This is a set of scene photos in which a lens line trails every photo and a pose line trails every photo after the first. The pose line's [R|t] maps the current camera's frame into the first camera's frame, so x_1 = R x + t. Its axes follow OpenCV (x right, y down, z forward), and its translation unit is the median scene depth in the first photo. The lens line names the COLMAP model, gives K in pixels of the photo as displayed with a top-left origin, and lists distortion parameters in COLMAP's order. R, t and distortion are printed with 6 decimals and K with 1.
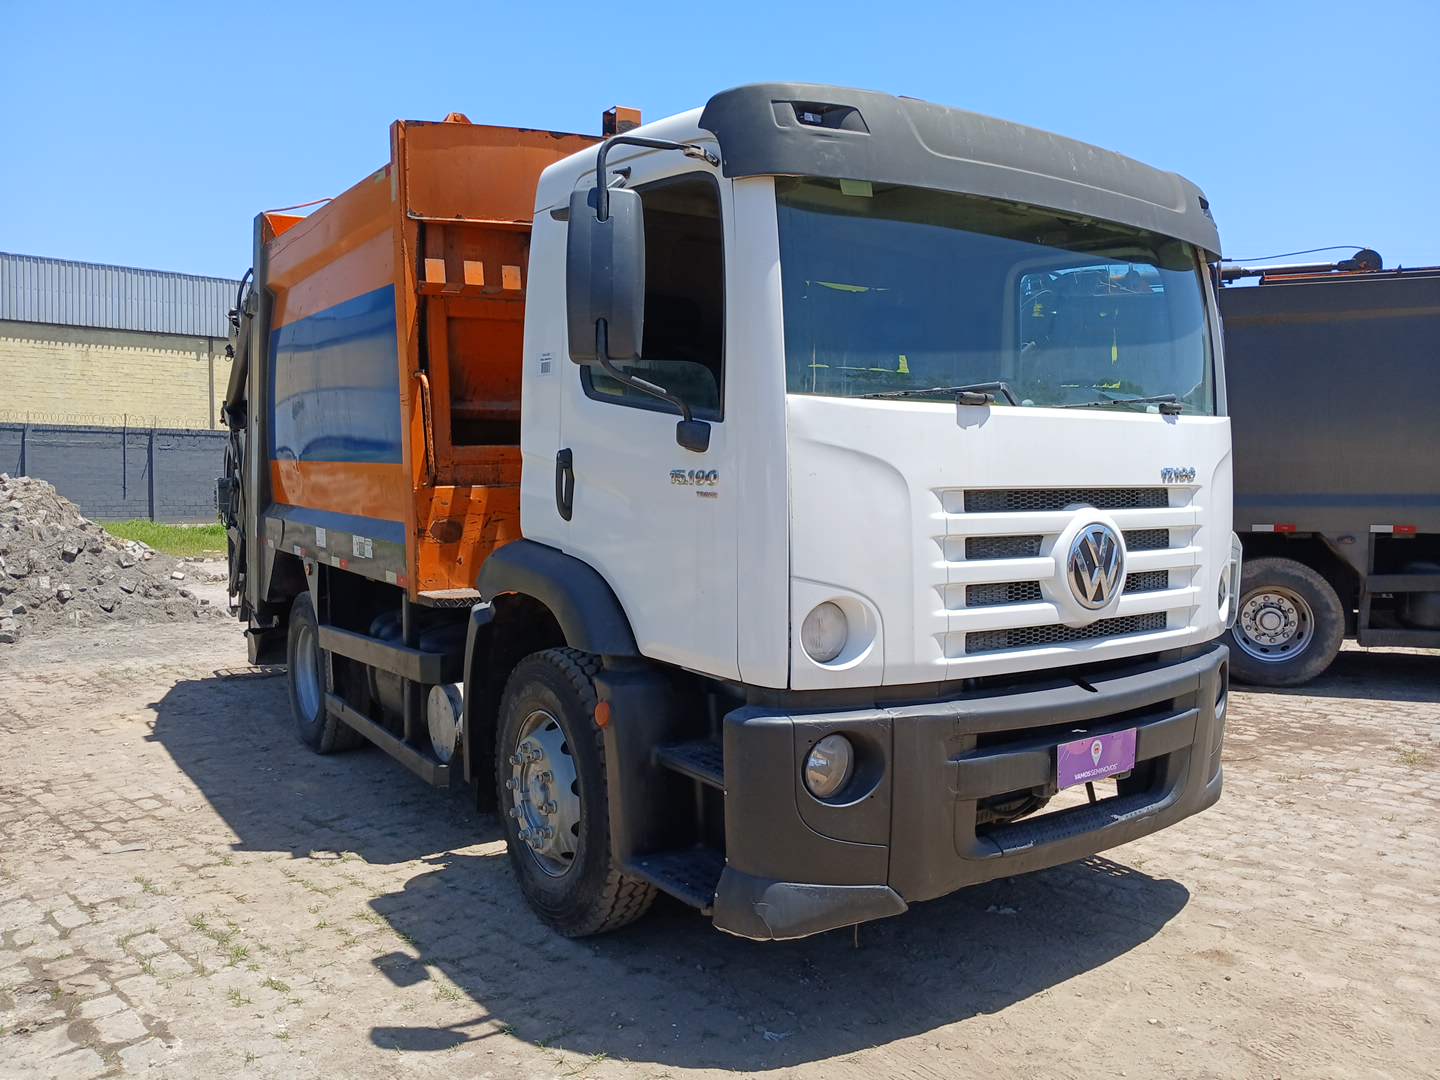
lens RADIAL K [[1093.9, 0, 722.4], [0, 1093.9, 534.6], [0, 0, 1]] dist [0.030806, -0.079197]
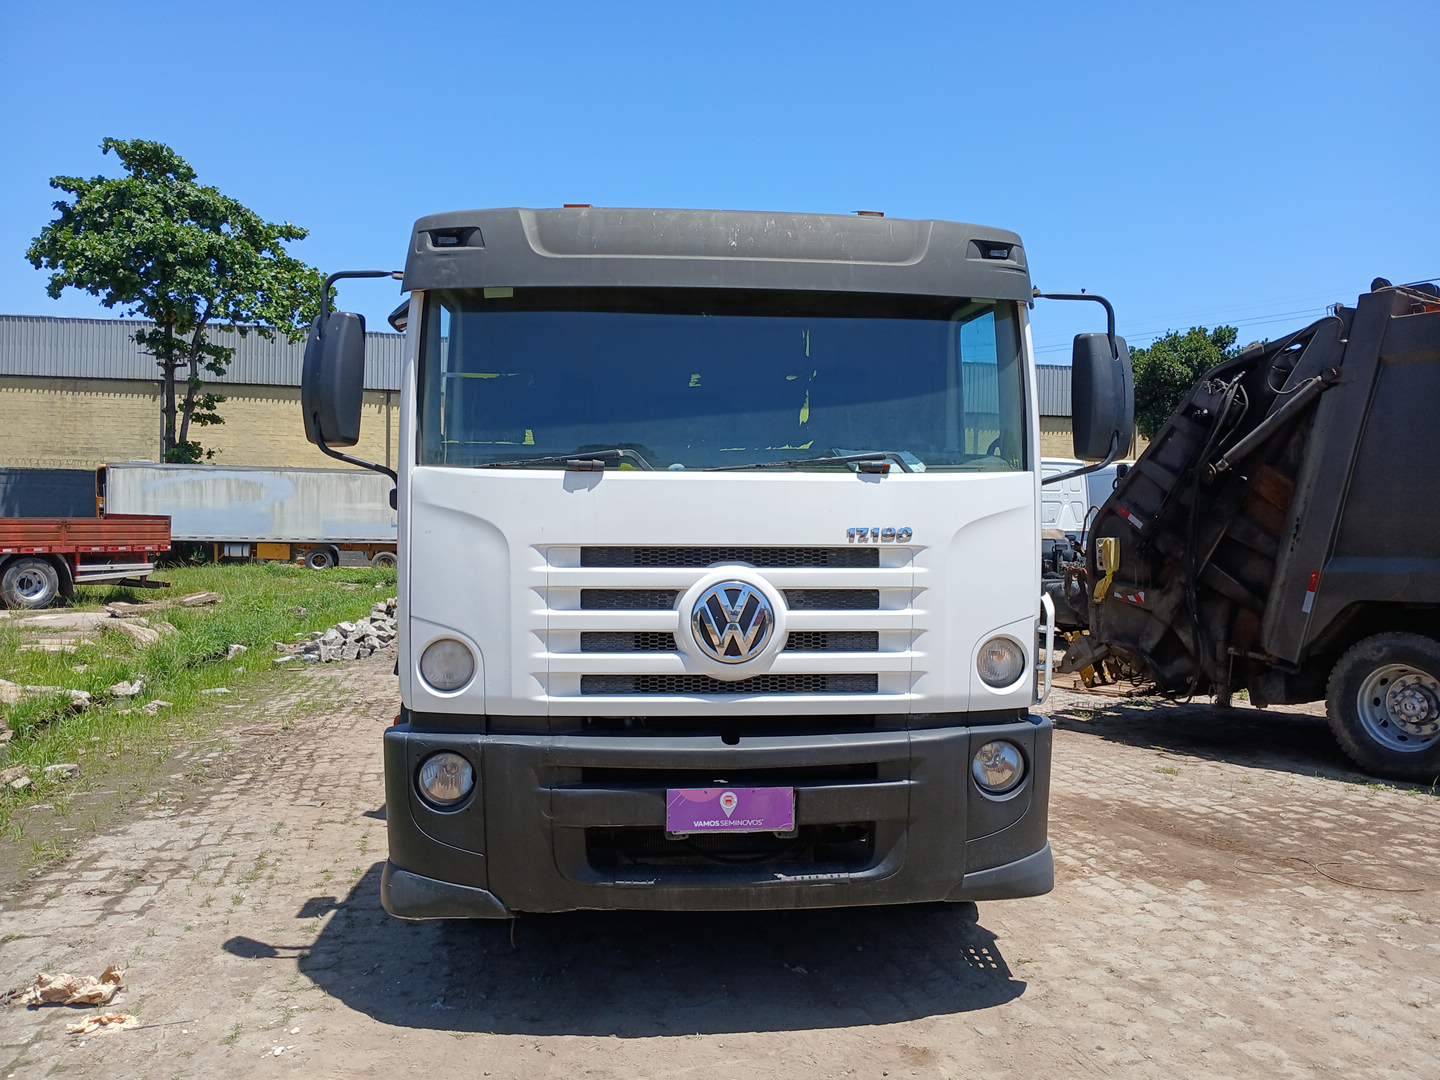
lens RADIAL K [[1086.6, 0, 720.0], [0, 1086.6, 540.0], [0, 0, 1]] dist [0.075329, -0.168454]
pose [[0.859402, 0.008039, -0.511237, 0.841626], [-0.030351, 0.998915, -0.035313, -0.011685], [0.510399, 0.045865, 0.858714, 0.108668]]
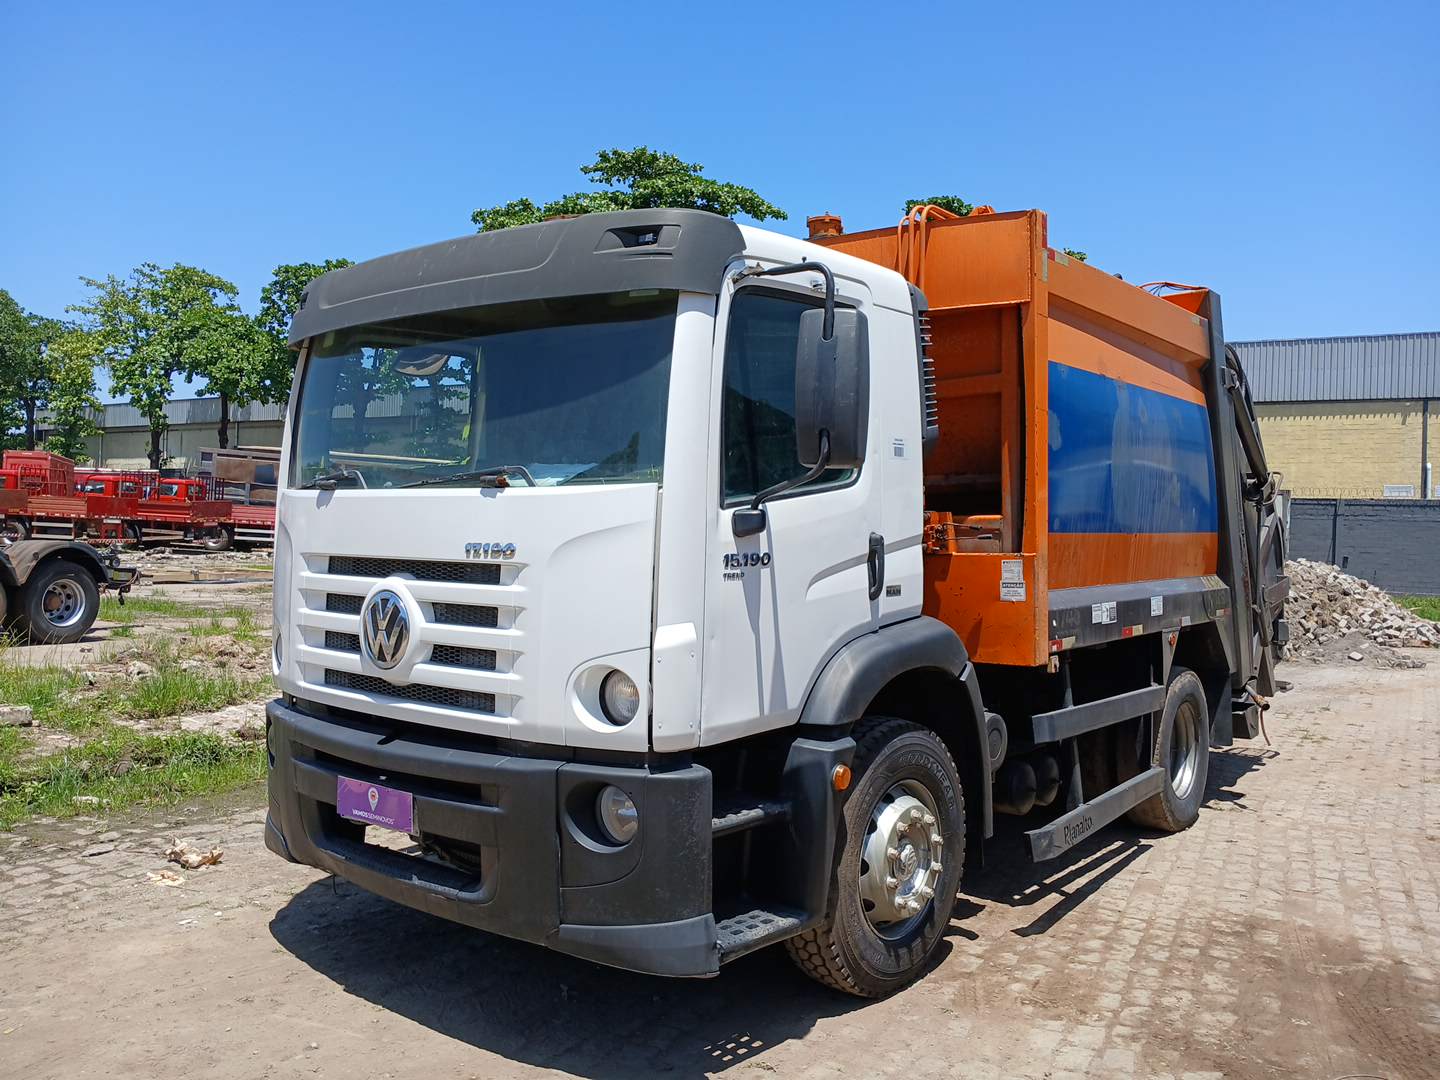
lens RADIAL K [[1114.6, 0, 720.0], [0, 1114.6, 540.0], [0, 0, 1]] dist [0.028507, -0.093581]
pose [[0.287241, 0.011491, -0.957789, 1.490615], [-0.067872, 0.997659, -0.008386, -0.073588], [0.955451, 0.067416, 0.287348, 0.979859]]
